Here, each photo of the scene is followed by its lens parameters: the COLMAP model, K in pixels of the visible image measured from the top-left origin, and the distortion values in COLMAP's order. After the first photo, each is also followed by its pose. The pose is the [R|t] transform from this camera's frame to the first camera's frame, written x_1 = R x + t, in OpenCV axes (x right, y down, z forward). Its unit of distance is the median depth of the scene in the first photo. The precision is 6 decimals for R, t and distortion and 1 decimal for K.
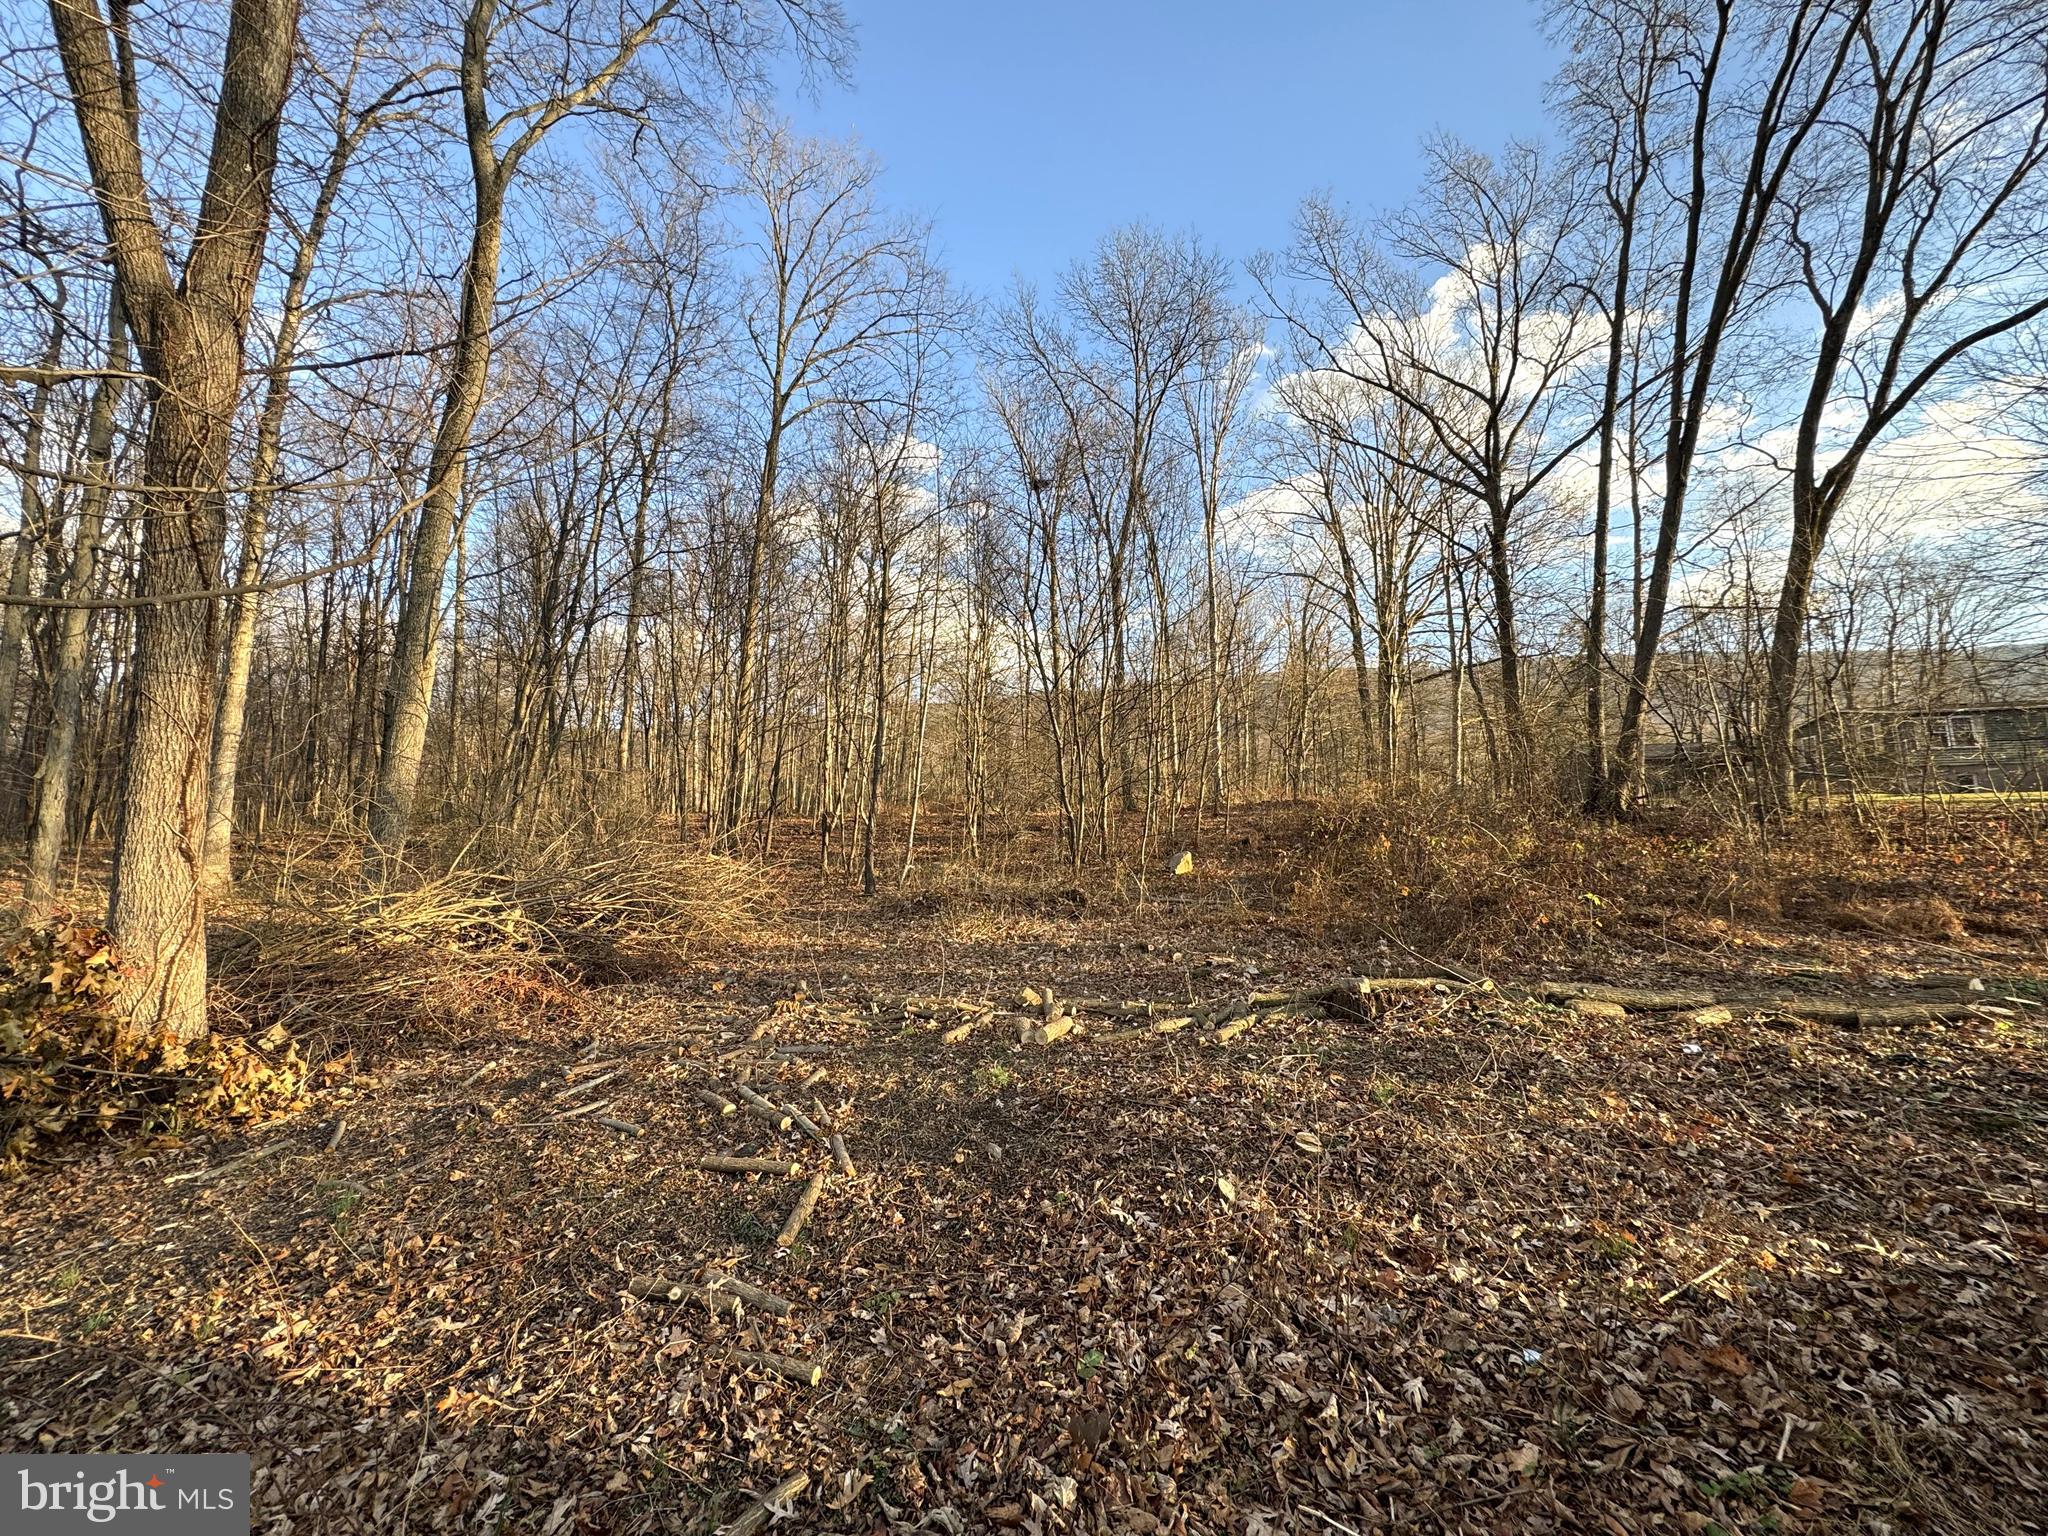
lens RADIAL K [[828.3, 0, 1021.8], [0, 828.3, 760.0], [0, 0, 1]] dist [-0.003485, 0.002551]
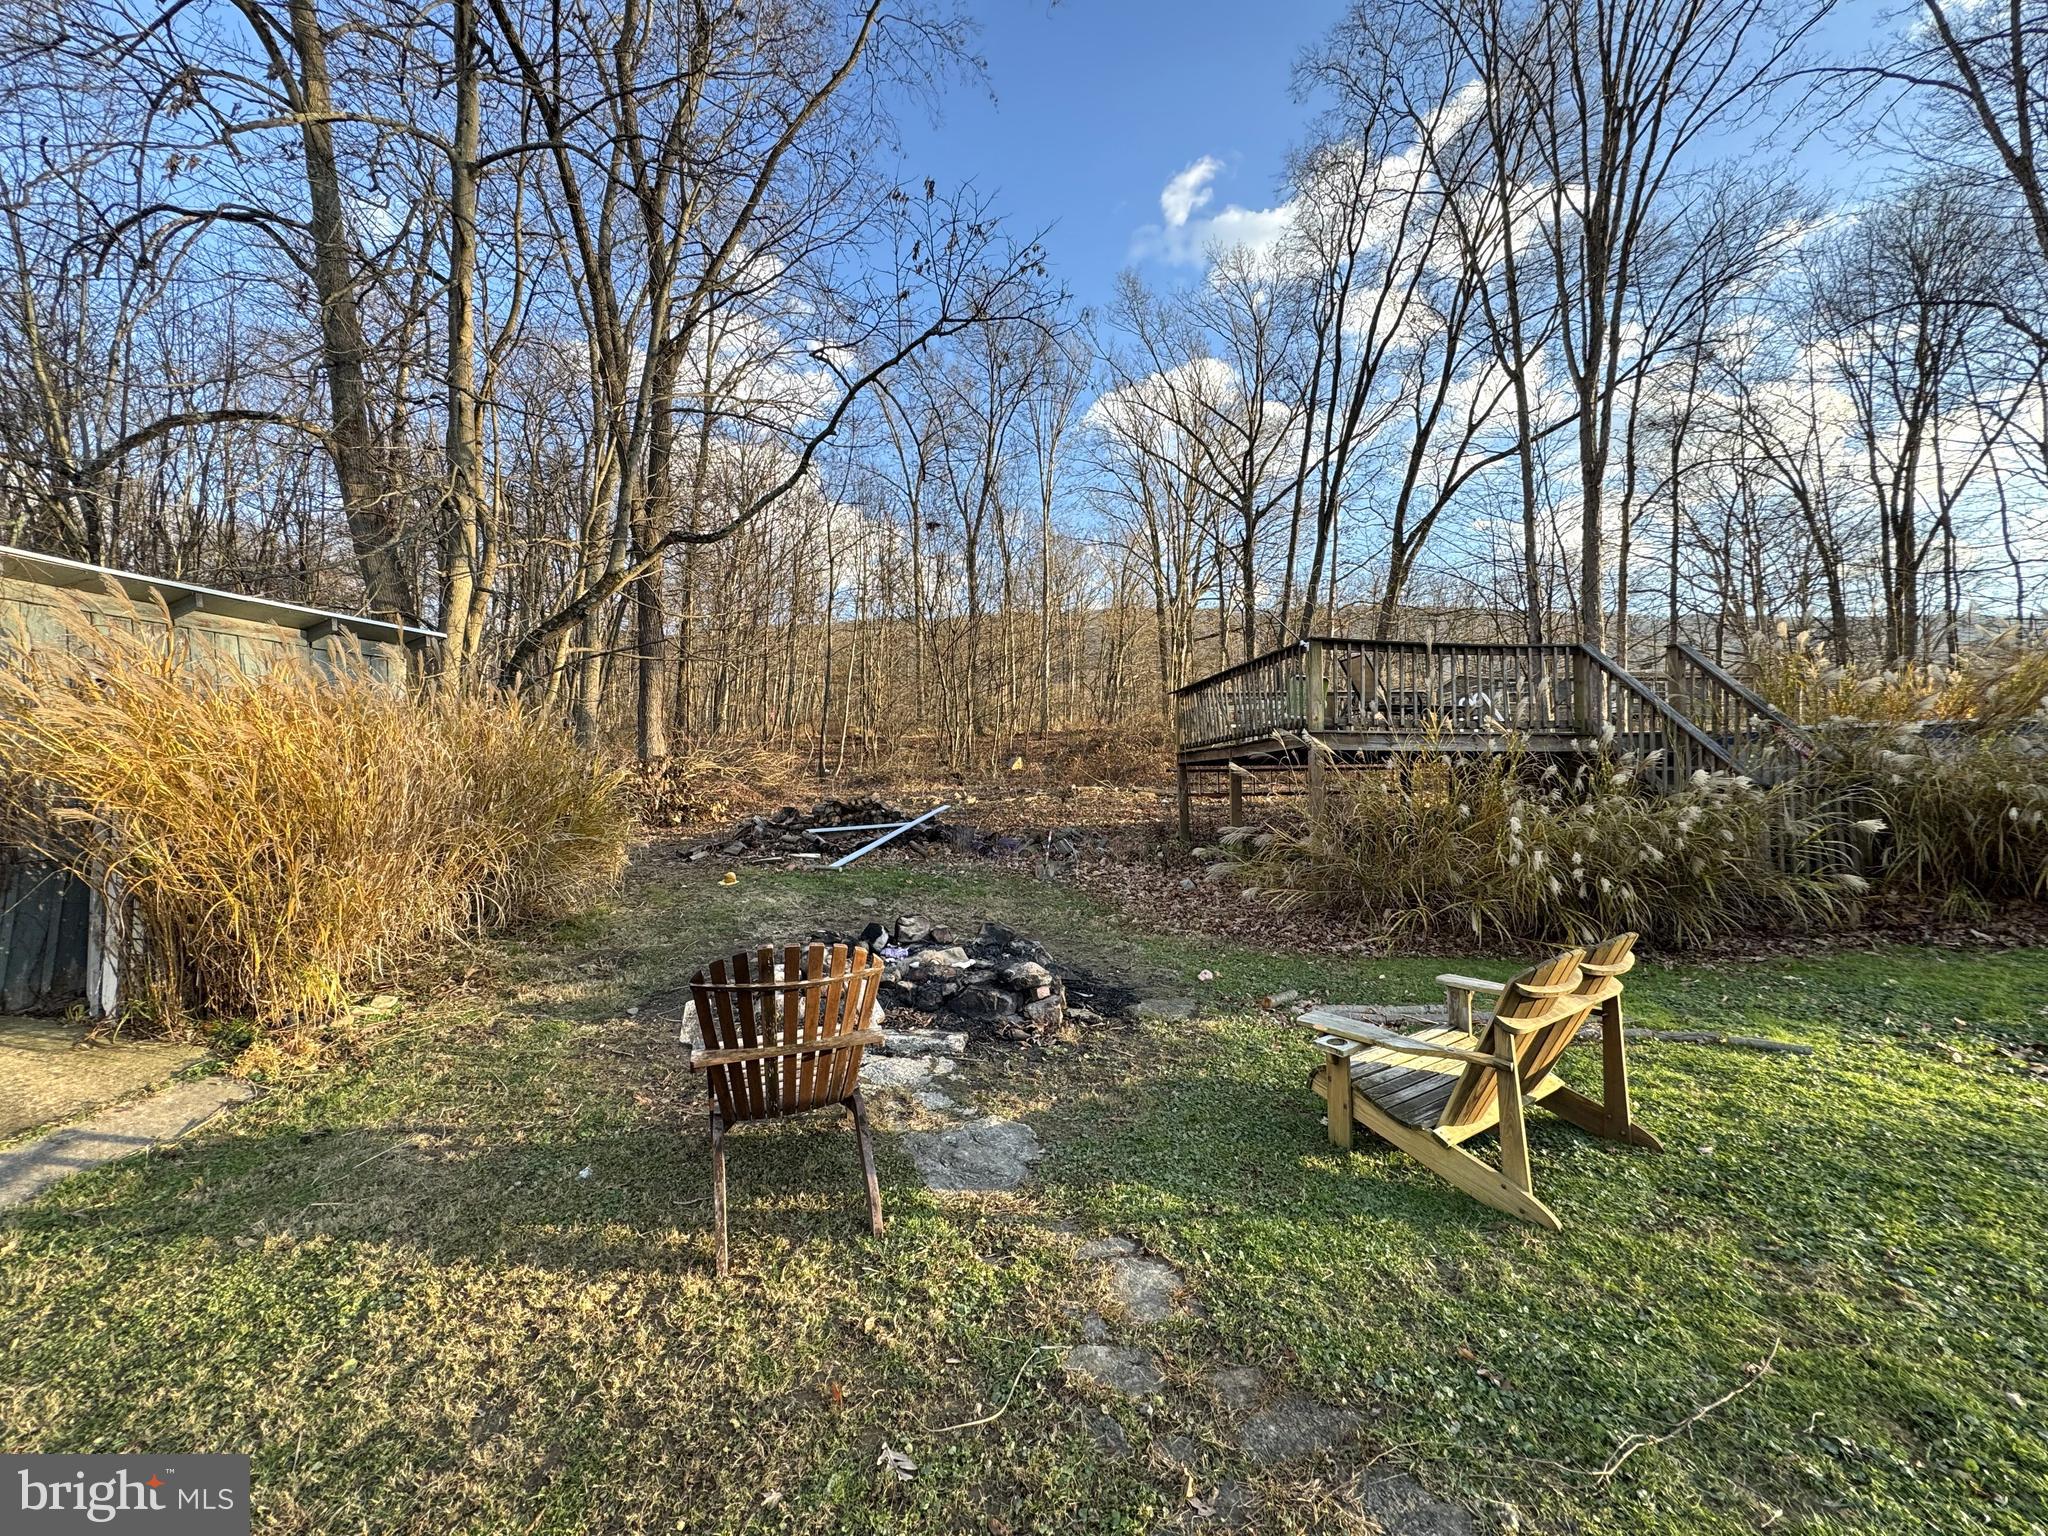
lens RADIAL K [[828.3, 0, 1019.5], [0, 828.3, 748.4], [0, 0, 1]] dist [-0.003485, 0.002551]
pose [[0.981027, 0.016663, 0.193153, -0.084628], [-0.030249, 0.997254, 0.067603, -0.010100], [-0.191496, -0.072163, 0.978837, -0.436655]]
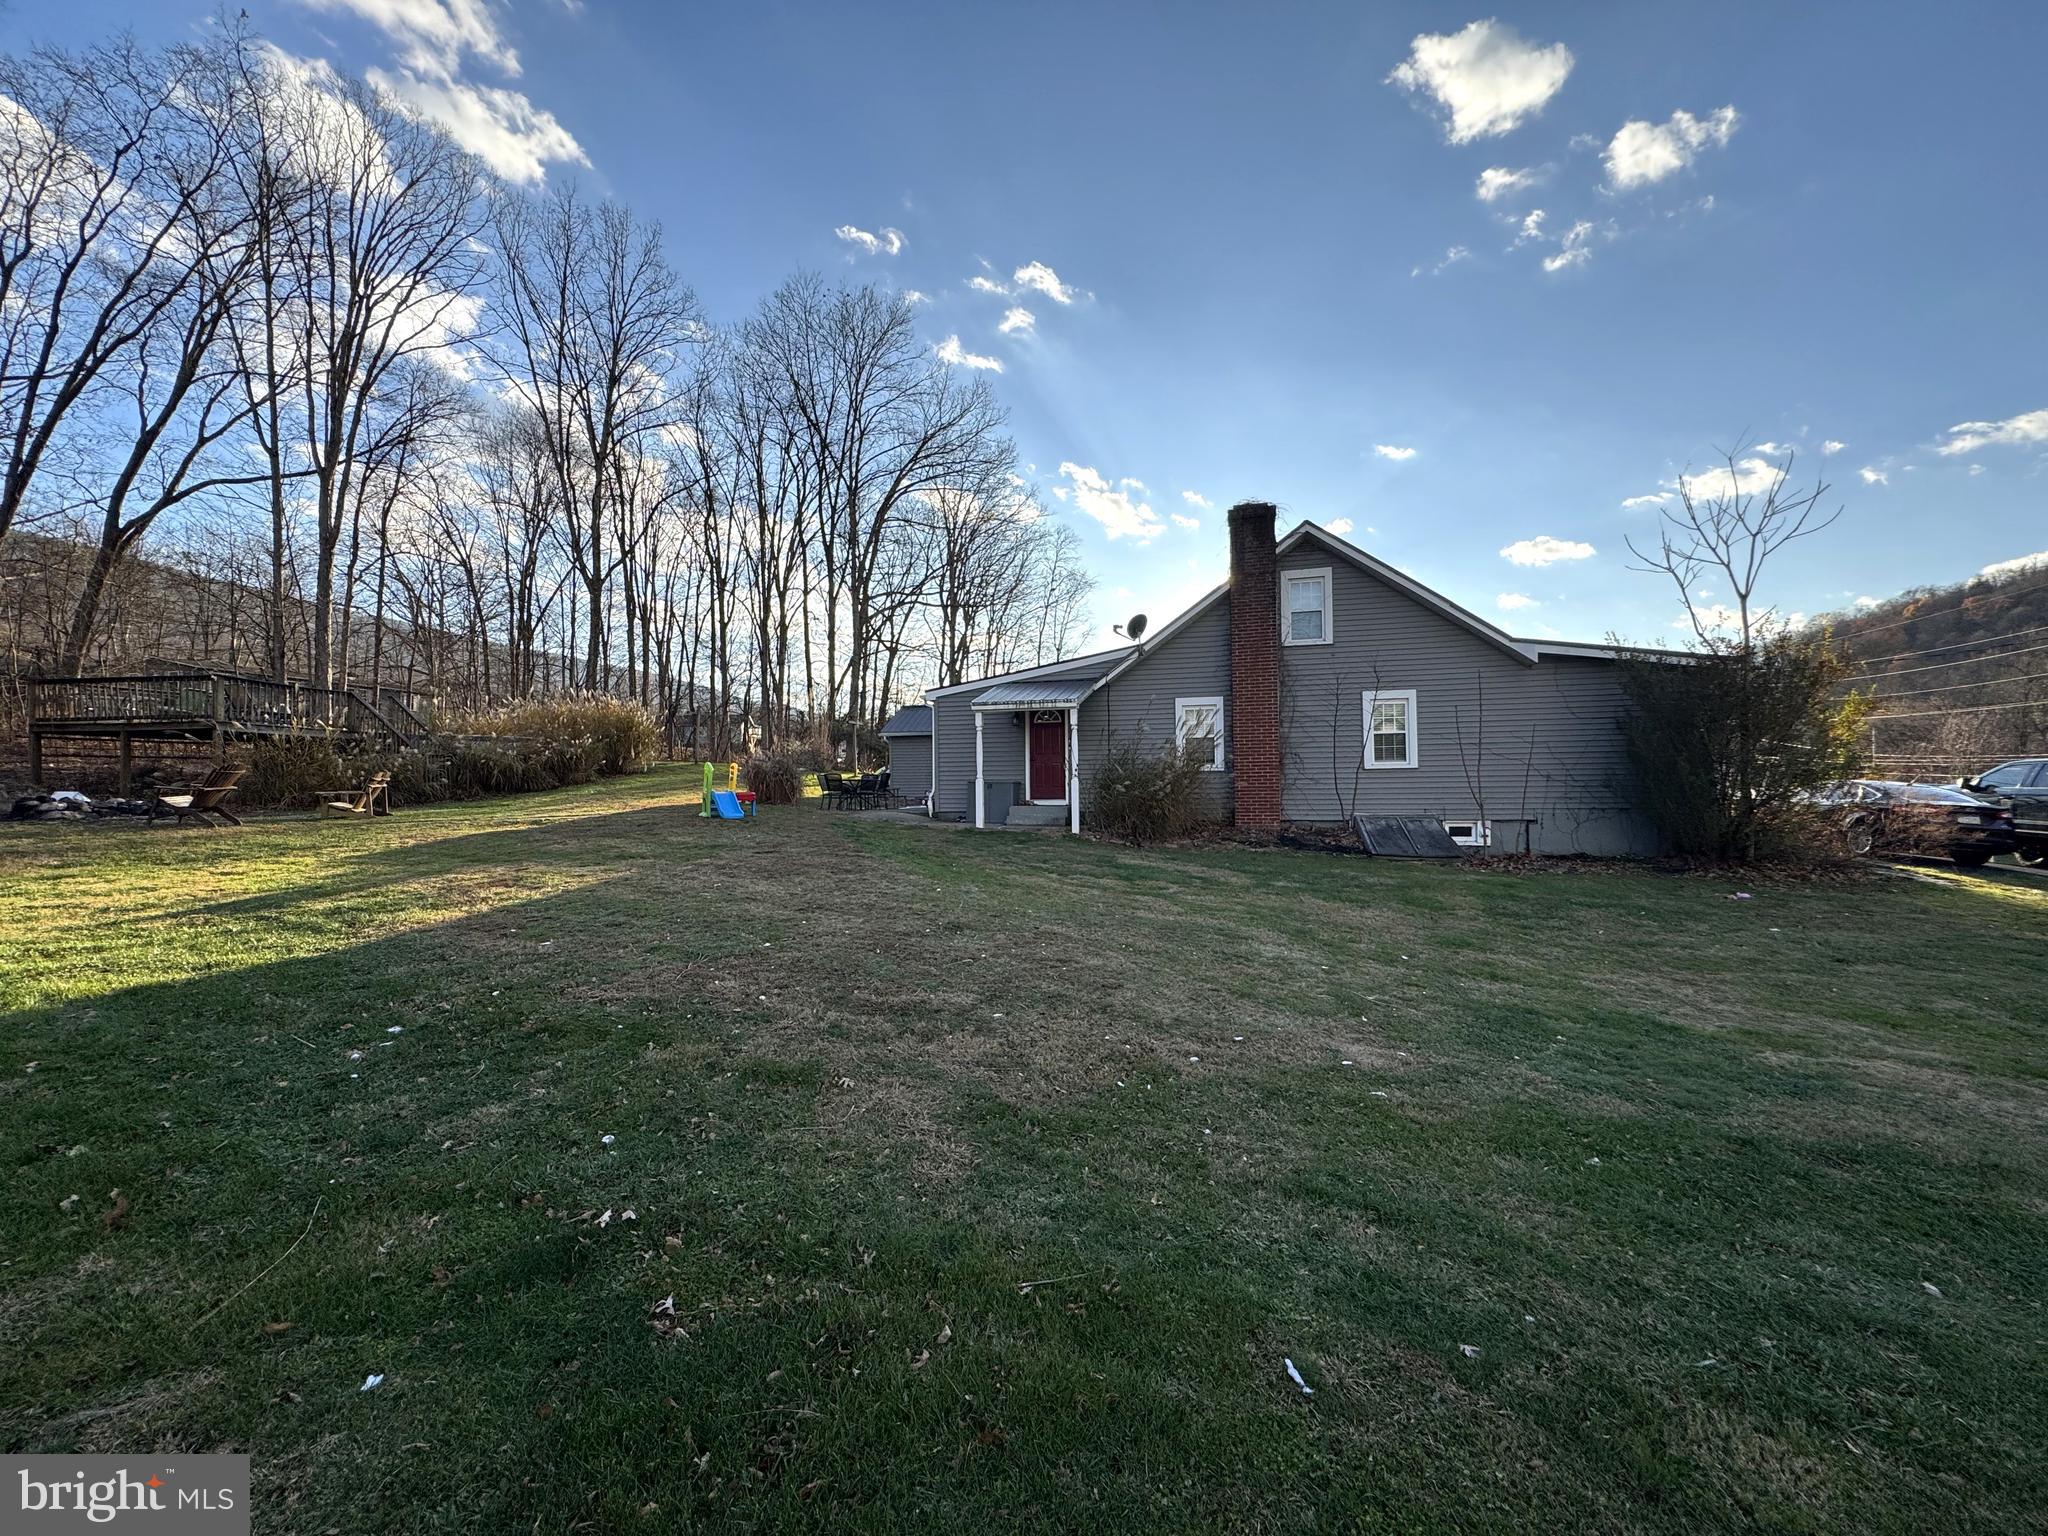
lens RADIAL K [[828.3, 0, 1020.9], [0, 828.3, 752.7], [0, 0, 1]] dist [-0.003485, 0.002551]
pose [[0.031074, 0.039528, 0.998735, -0.566477], [-0.107211, 0.993585, -0.035988, -0.014830], [-0.993751, -0.105957, 0.035112, -0.818253]]
